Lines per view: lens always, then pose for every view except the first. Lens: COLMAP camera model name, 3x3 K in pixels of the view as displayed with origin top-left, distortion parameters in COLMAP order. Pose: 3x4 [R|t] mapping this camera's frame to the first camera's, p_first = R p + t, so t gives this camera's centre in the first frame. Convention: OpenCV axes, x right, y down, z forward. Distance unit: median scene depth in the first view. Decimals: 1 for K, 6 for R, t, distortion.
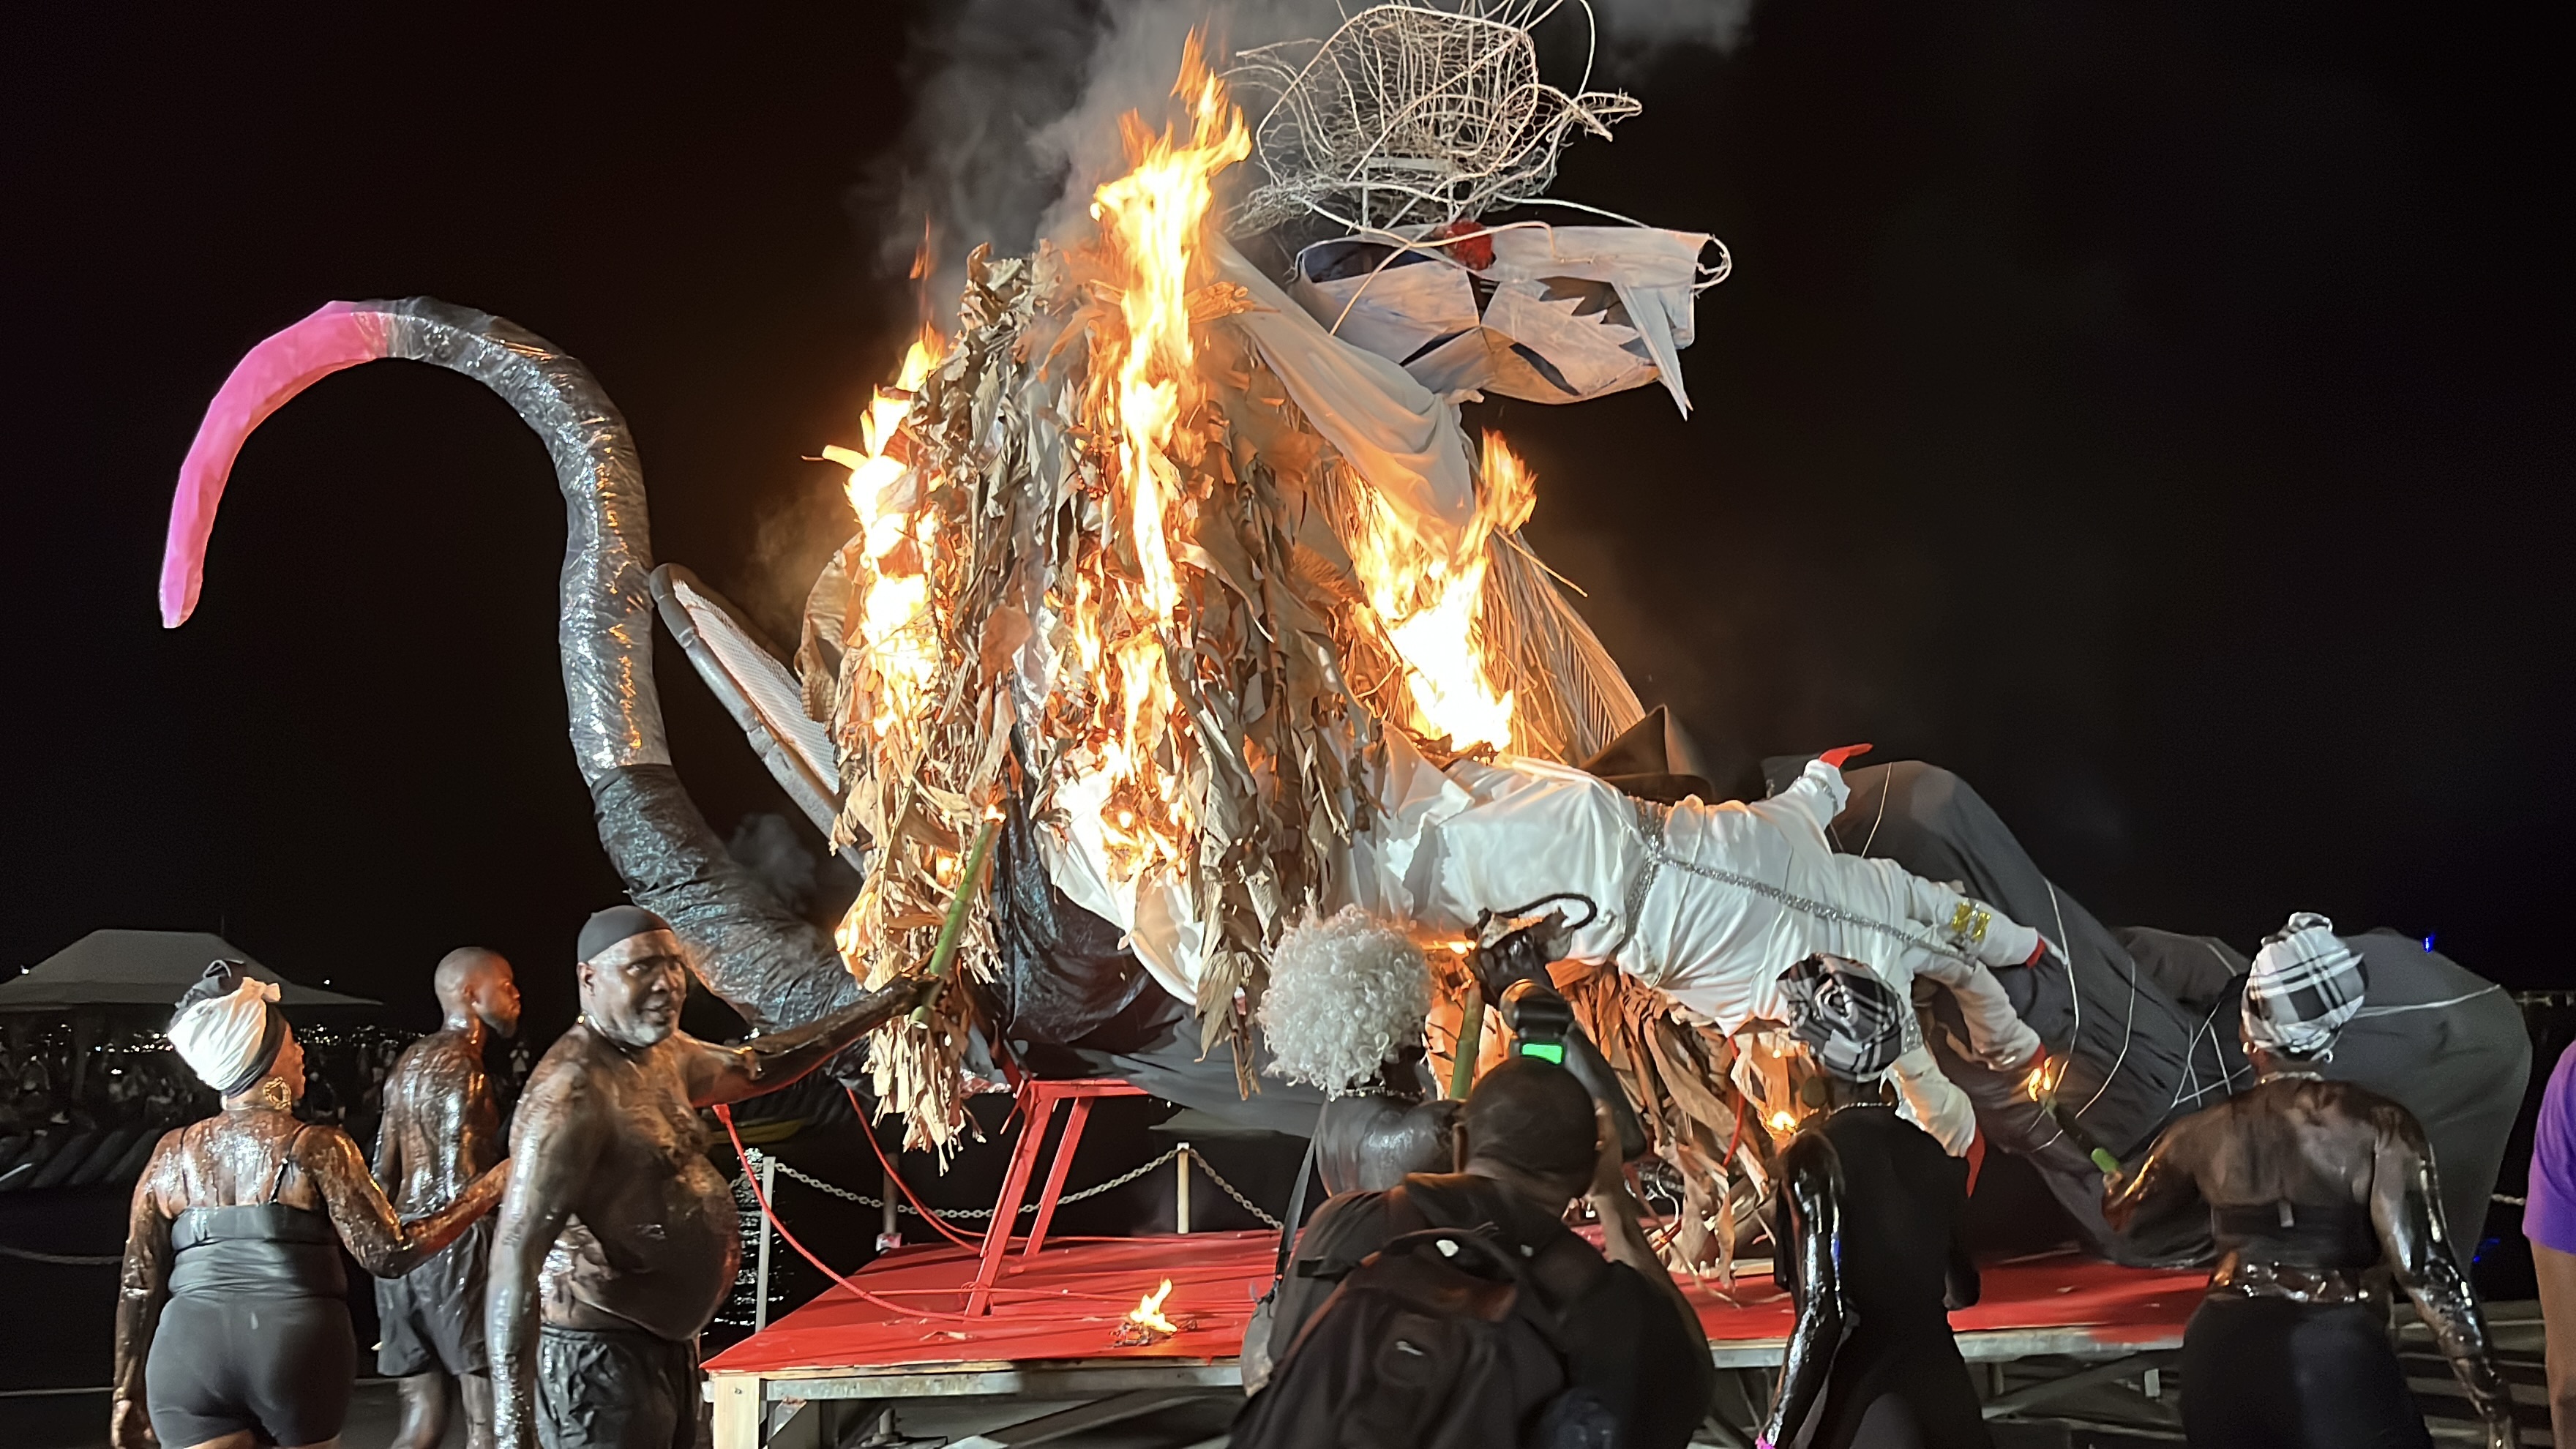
lens RADIAL K [[2223.6, 0, 1286.1], [0, 2223.6, 746.7], [0, 0, 1]] dist [0.035943, -0.031785]
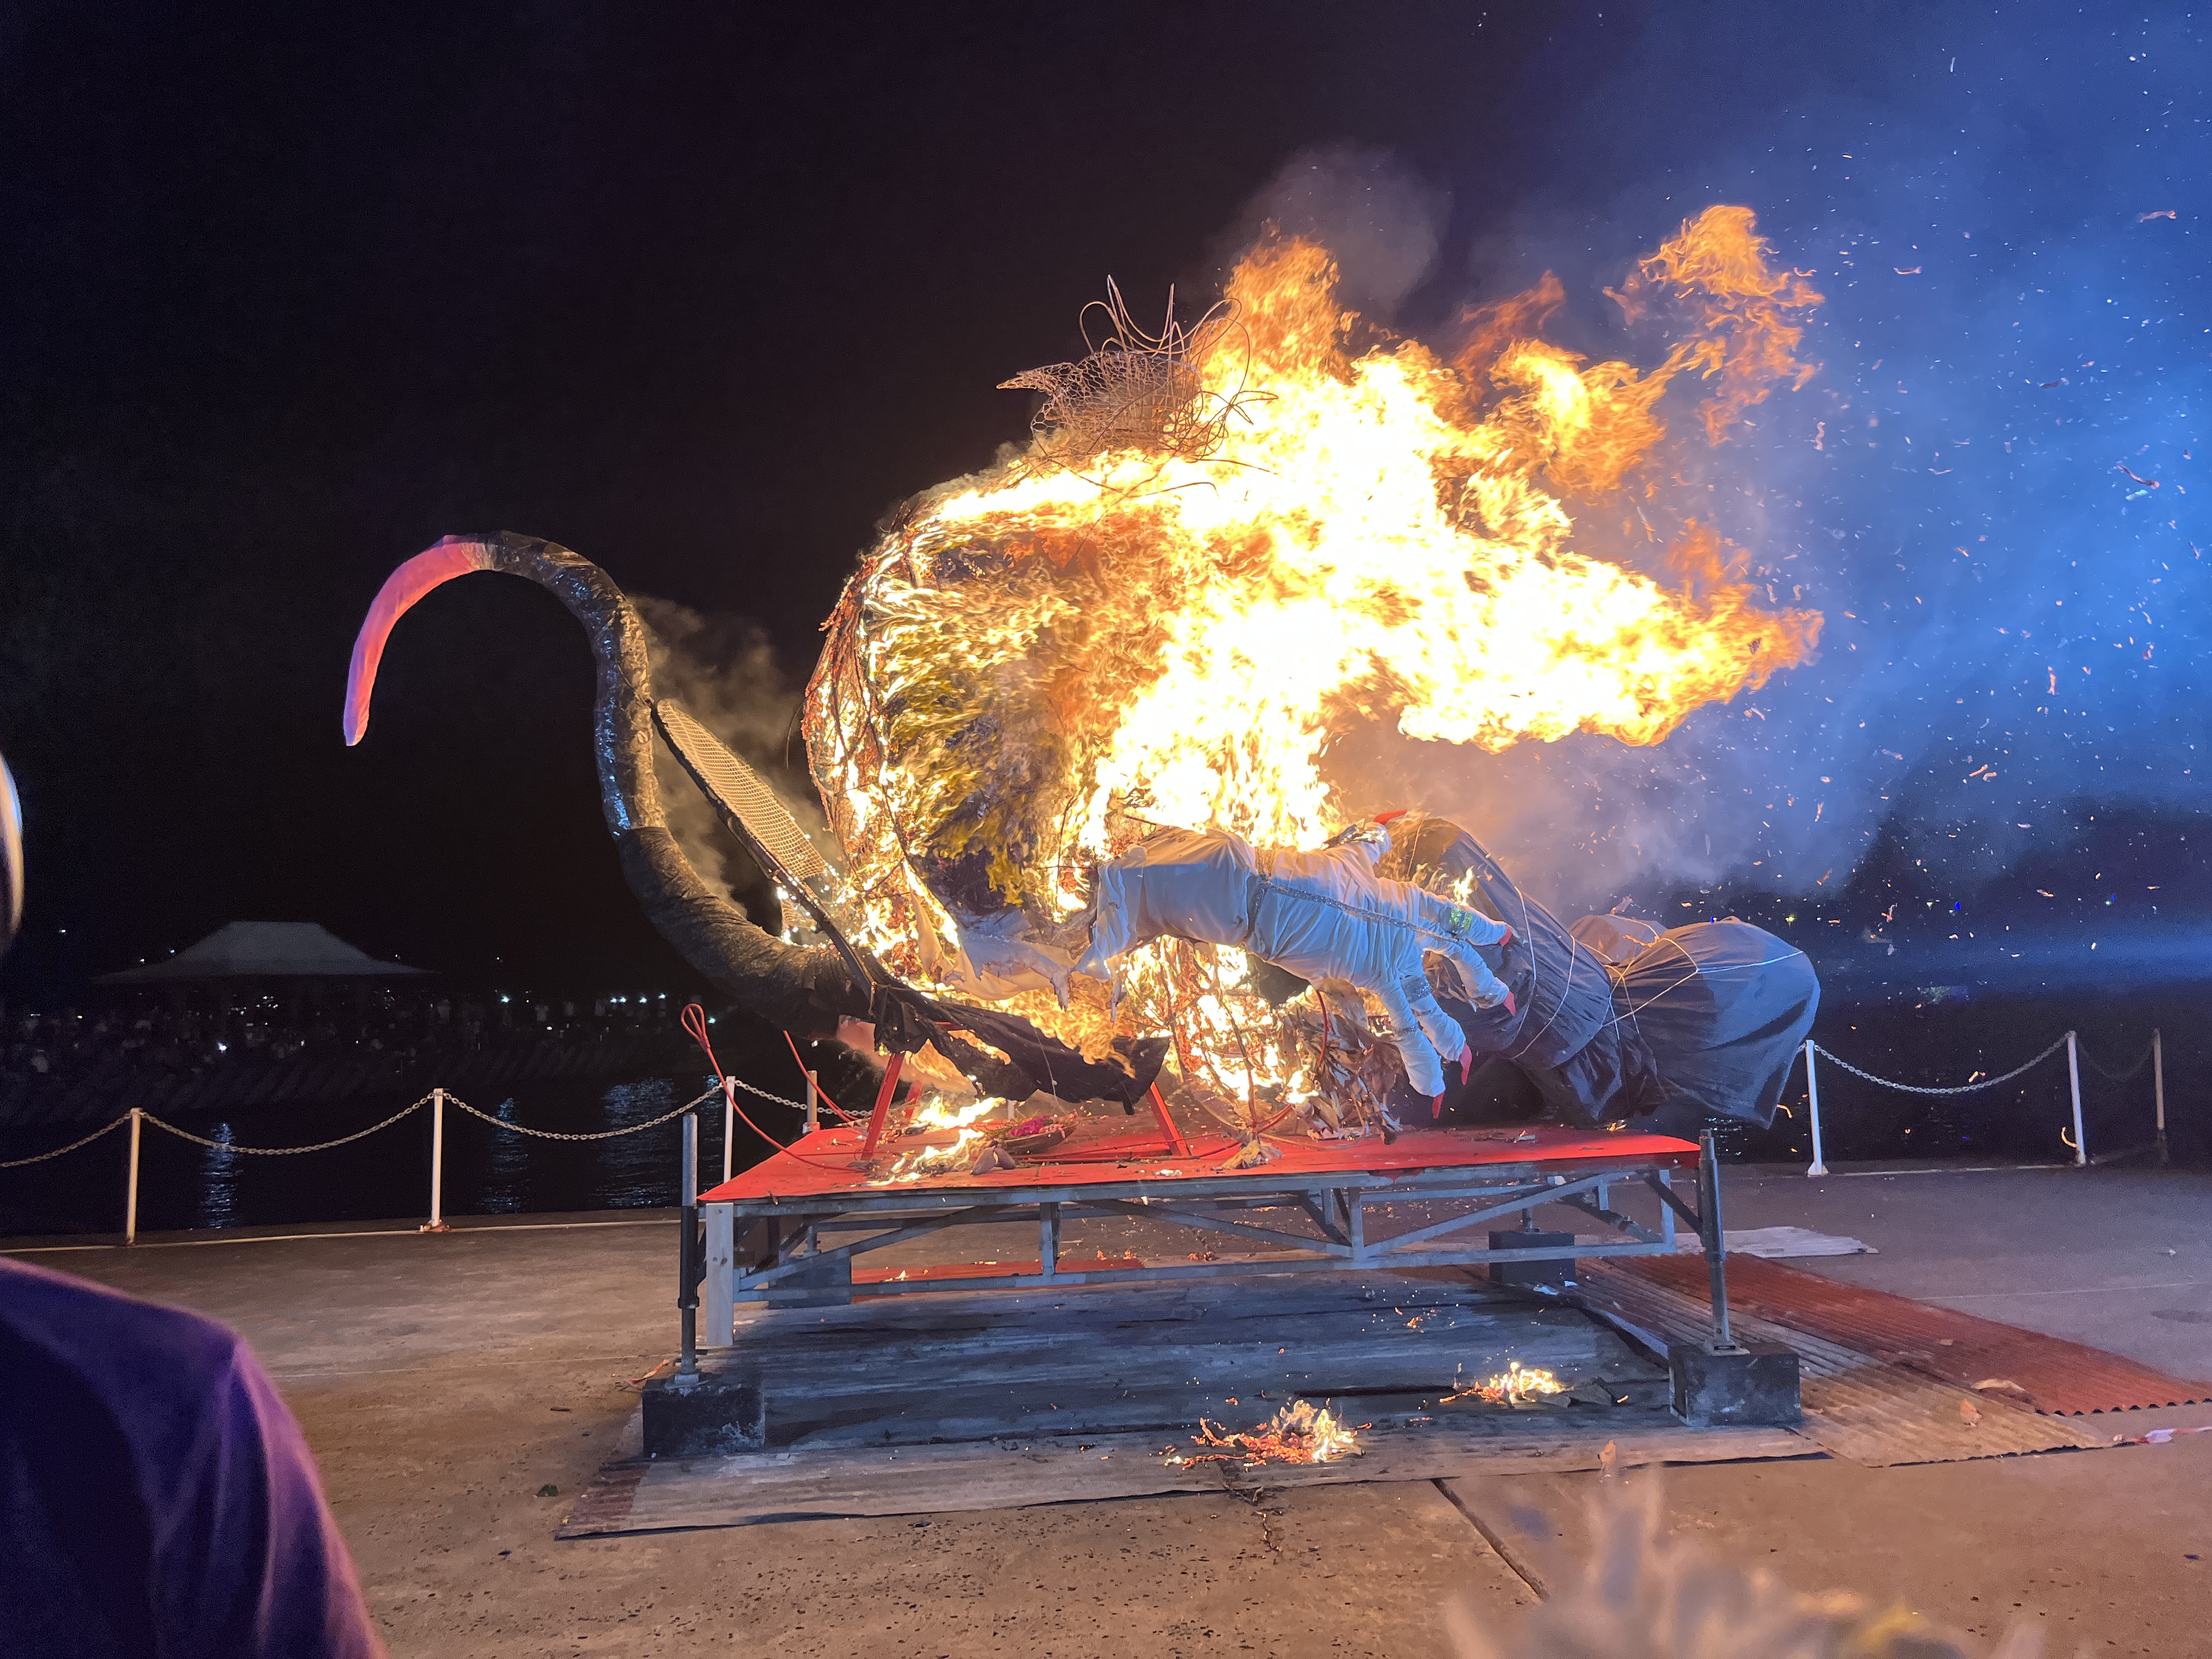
lens RADIAL K [[1672.0, 0, 1102.3], [0, 1672.0, 824.7], [0, 0, 1]] dist [0.036450, -0.028908]
pose [[0.999890, -0.014194, -0.004264, 0.039033], [0.014327, 0.999357, 0.032869, -0.029354], [0.003795, -0.032926, 0.999451, -0.191308]]
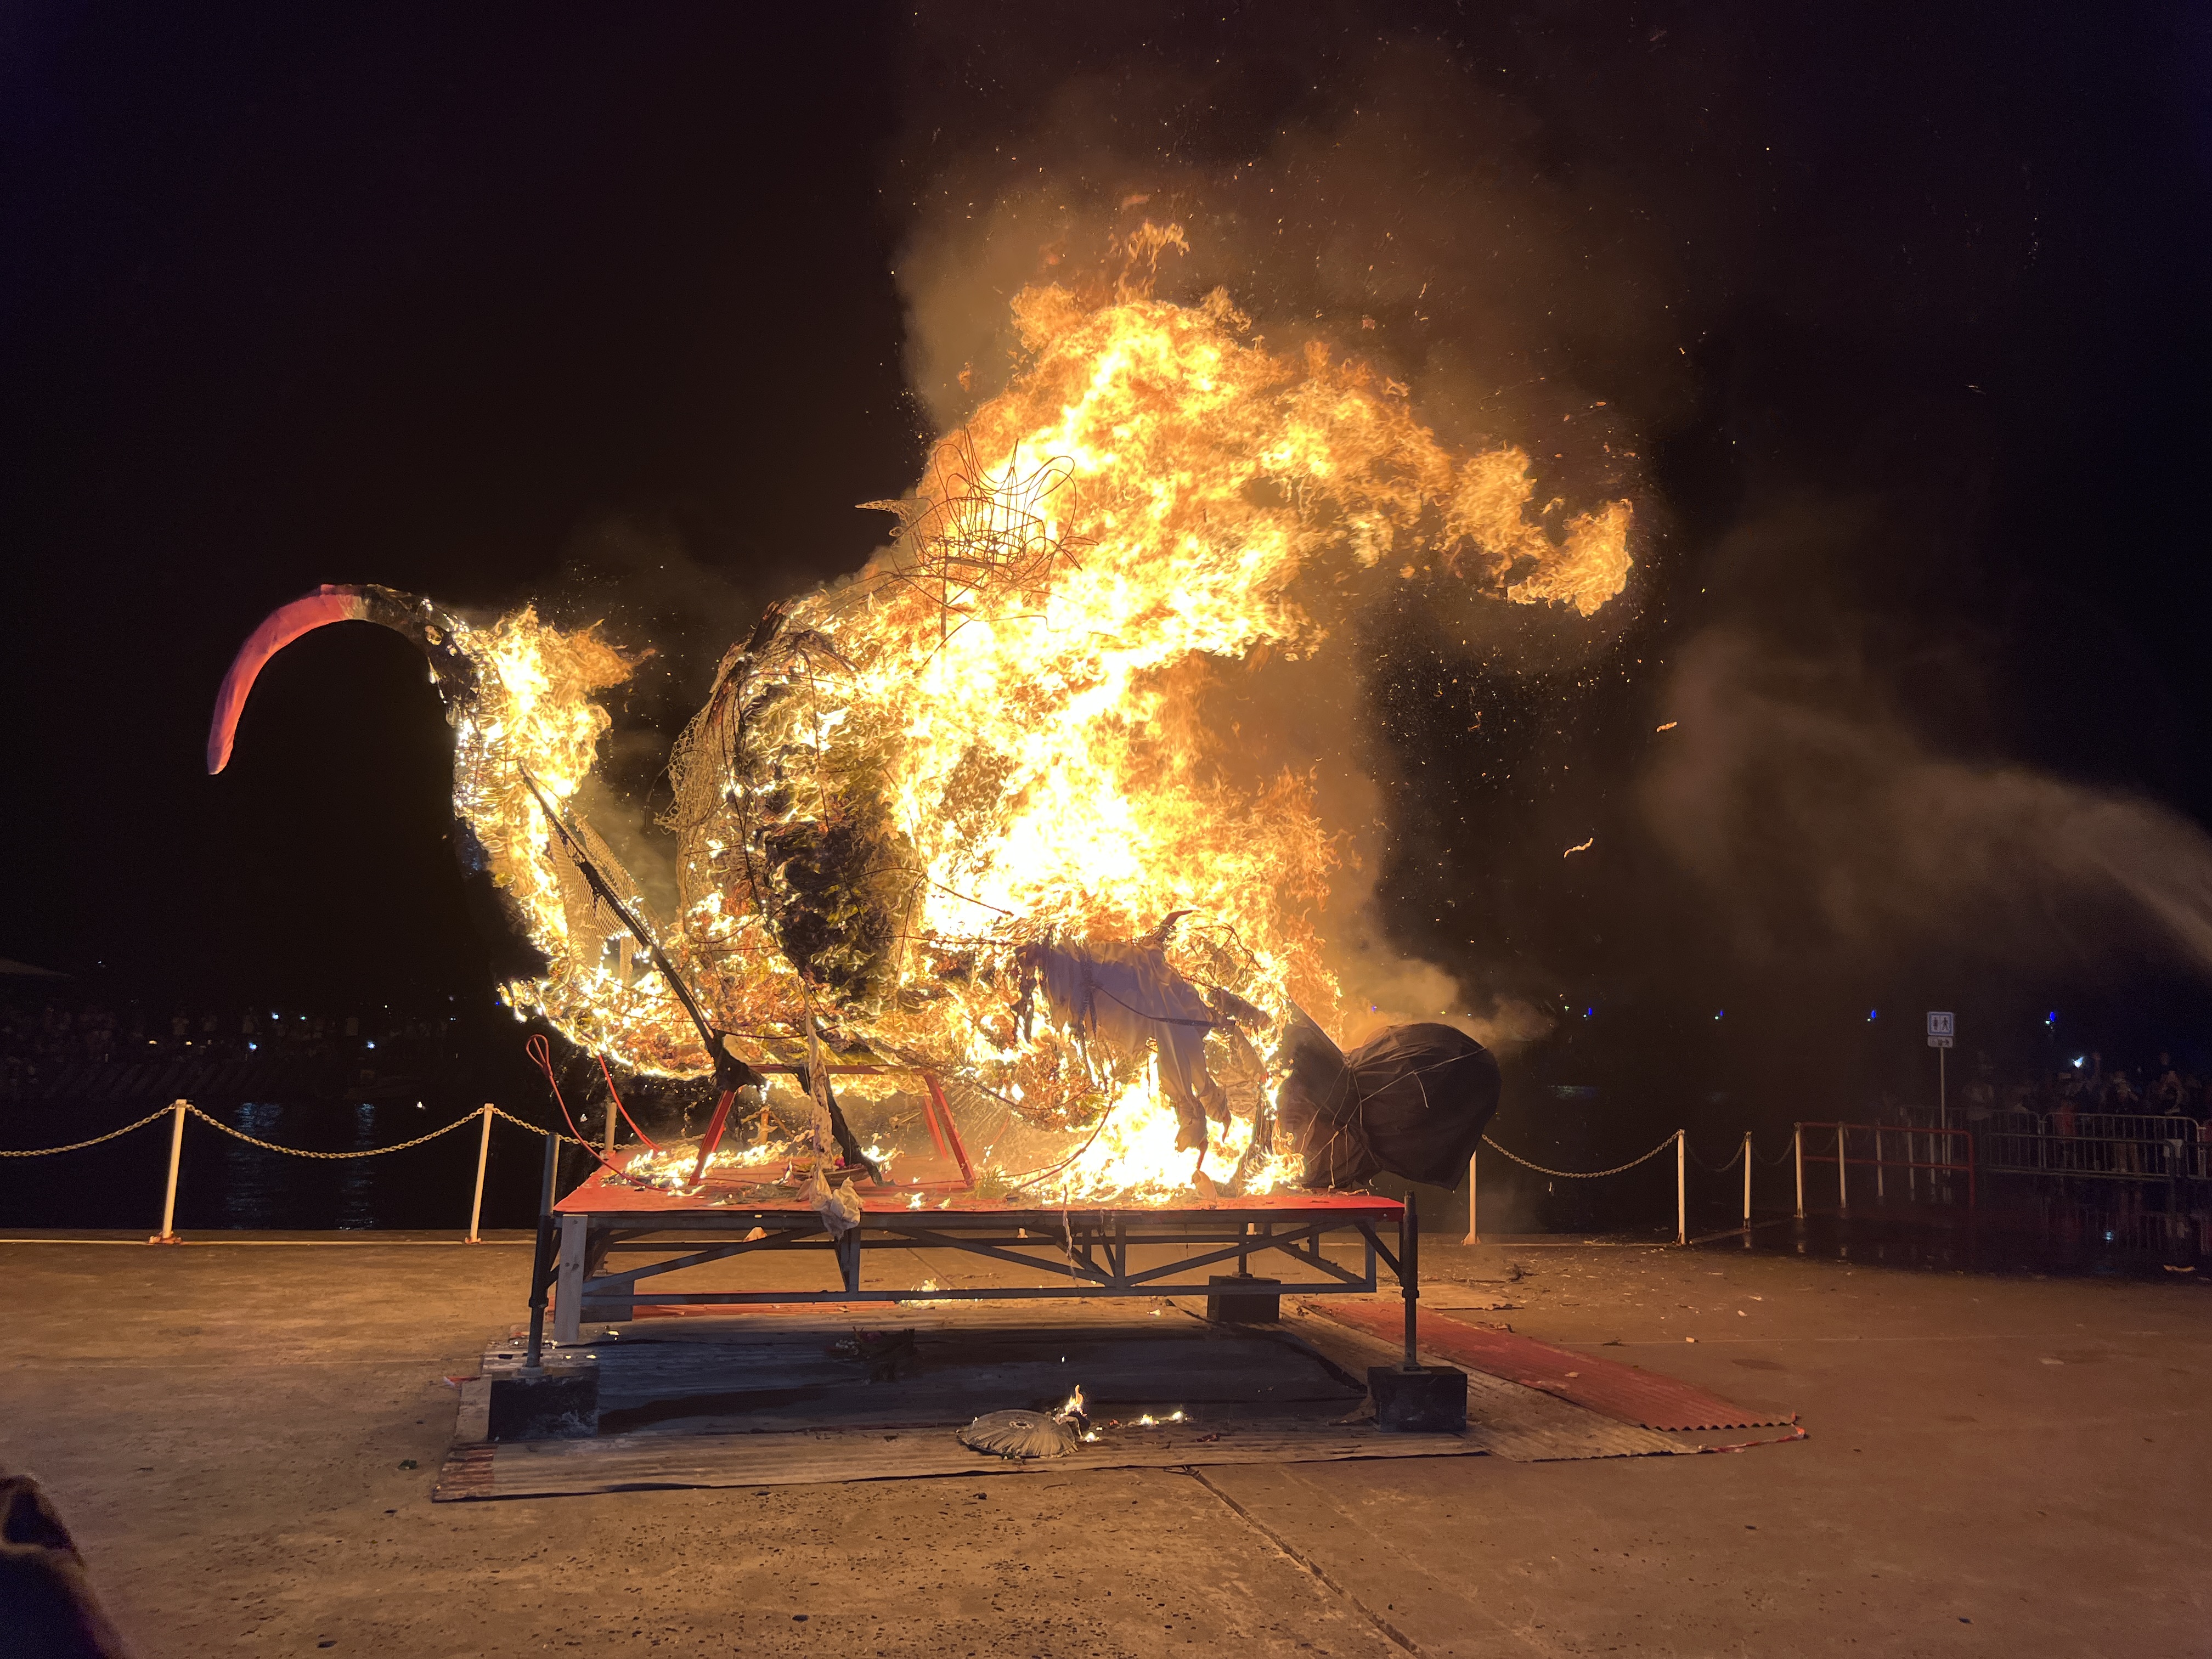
lens RADIAL K [[1672.0, 0, 1101.1], [0, 1672.0, 828.6], [0, 0, 1]] dist [0.036450, -0.028908]
pose [[0.981869, 0.072763, 0.175040, -0.065070], [-0.073058, 0.997316, -0.004768, -0.052311], [-0.174917, -0.008106, 0.984550, -0.365049]]
